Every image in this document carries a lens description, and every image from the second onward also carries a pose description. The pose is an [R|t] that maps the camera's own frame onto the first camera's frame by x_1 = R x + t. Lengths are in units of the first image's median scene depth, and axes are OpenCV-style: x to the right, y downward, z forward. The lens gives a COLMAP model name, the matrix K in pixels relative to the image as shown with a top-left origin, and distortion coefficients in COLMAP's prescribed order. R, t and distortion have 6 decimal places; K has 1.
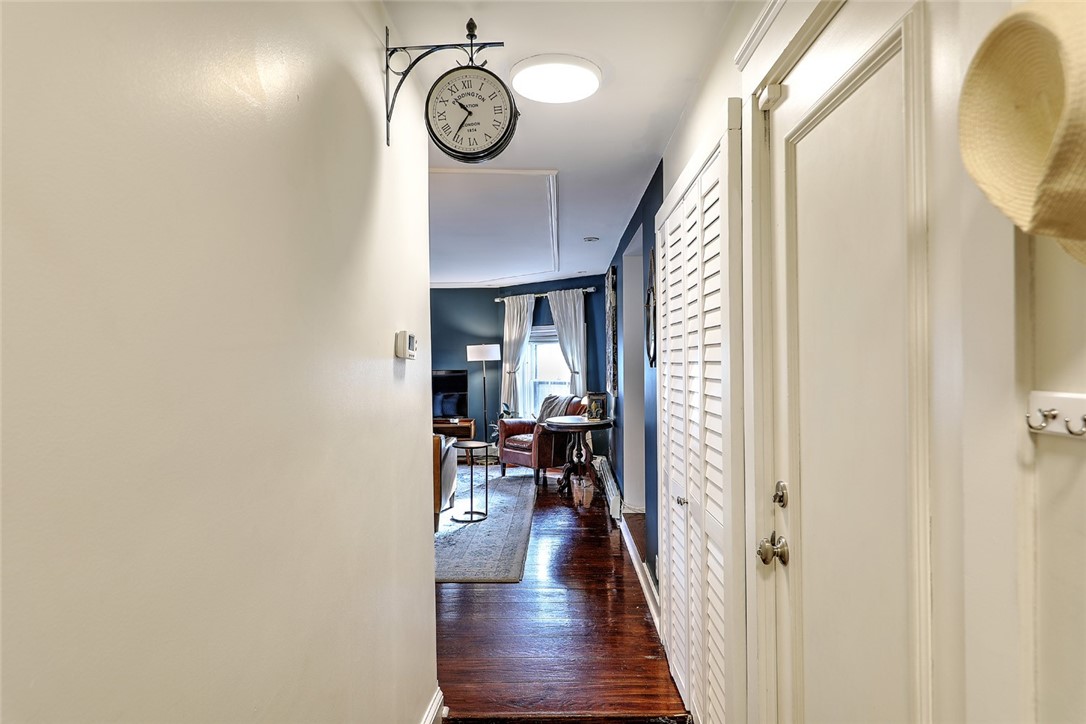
lens RADIAL K [[656.0, 0, 541.5], [0, 656.0, 360.1], [0, 0, 1]] dist [0.002594, -0.001636]
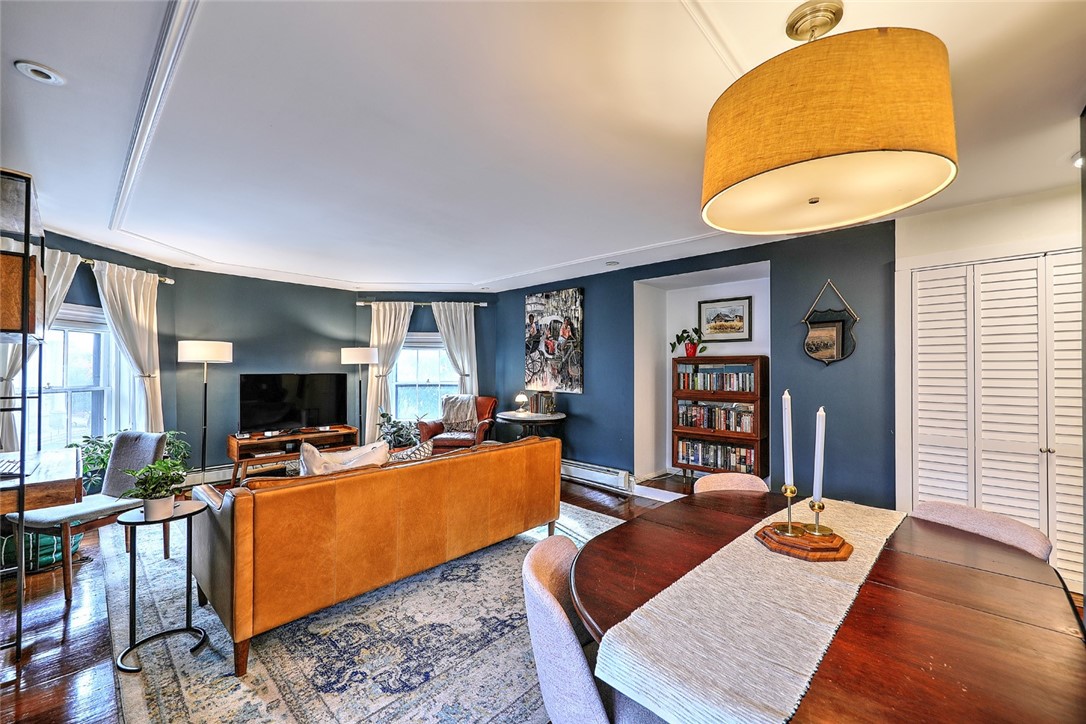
lens RADIAL K [[434.5, 0, 549.5], [0, 434.5, 366.8], [0, 0, 1]] dist [0.001524, -0.000648]
pose [[0.660433, 0.013557, 0.750763, -0.418258], [-0.004637, 0.999892, -0.013977, 0.013903], [-0.750871, 0.005750, 0.660424, 0.390678]]
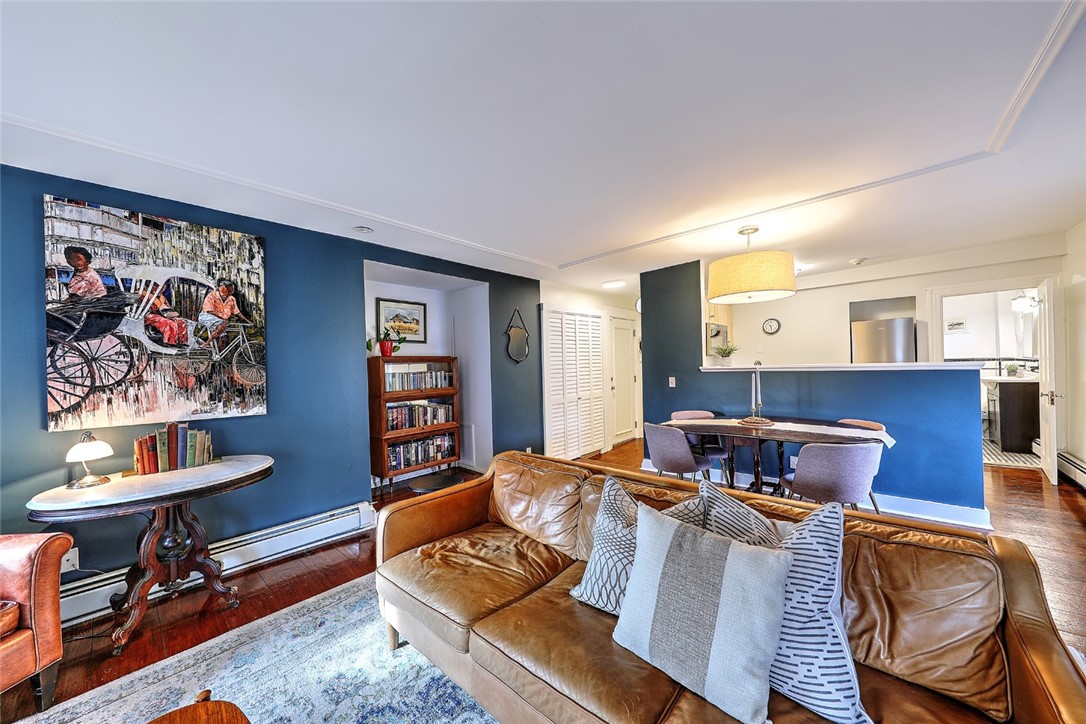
lens RADIAL K [[378.8, 0, 549.2], [0, 378.8, 365.2], [0, 0, 1]] dist [0.000086, -0.000798]
pose [[-0.765853, 0.028694, 0.642375, -0.316245], [0.036512, 0.999333, -0.001108, 0.010558], [-0.641978, 0.022606, -0.766389, 0.867379]]
